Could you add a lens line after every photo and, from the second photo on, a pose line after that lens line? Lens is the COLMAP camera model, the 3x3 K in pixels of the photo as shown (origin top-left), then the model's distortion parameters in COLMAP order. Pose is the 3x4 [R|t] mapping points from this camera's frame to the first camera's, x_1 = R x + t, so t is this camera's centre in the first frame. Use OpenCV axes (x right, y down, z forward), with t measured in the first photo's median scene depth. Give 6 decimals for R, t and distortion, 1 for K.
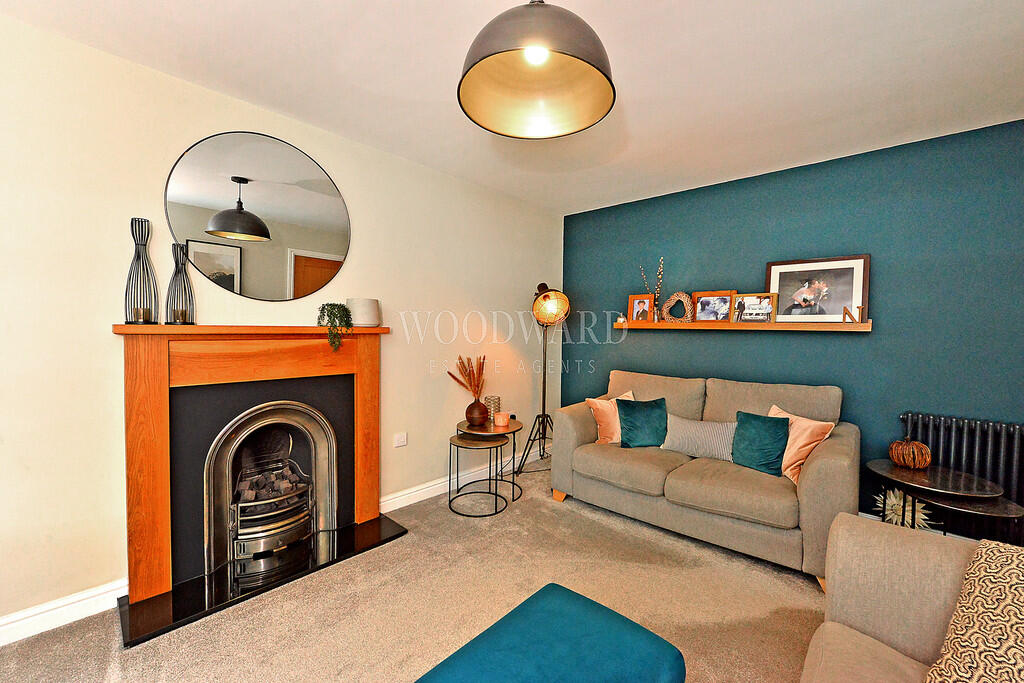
lens RADIAL K [[407.4, 0, 512.7], [0, 407.4, 340.6], [0, 0, 1]] dist [-0.007648, -0.000224]
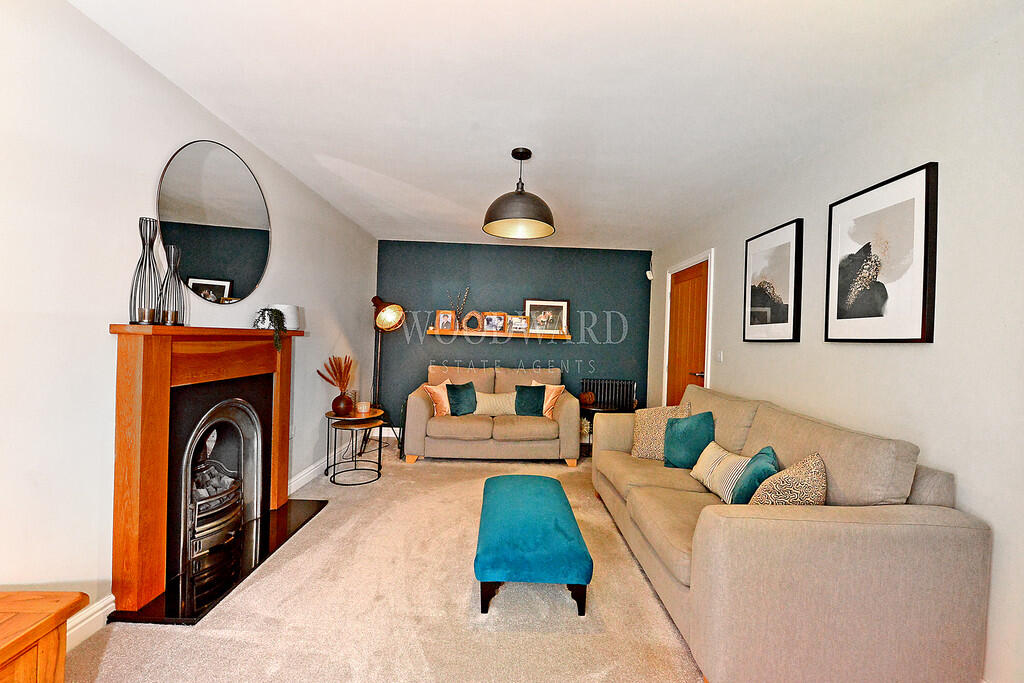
lens RADIAL K [[407.4, 0, 510.8], [0, 407.4, 340.9], [0, 0, 1]] dist [-0.007648, -0.000224]
pose [[0.724907, 0.008841, 0.688790, -0.620899], [-0.004933, 0.999959, -0.007643, 0.001429], [-0.688829, 0.002143, 0.724921, -0.213706]]
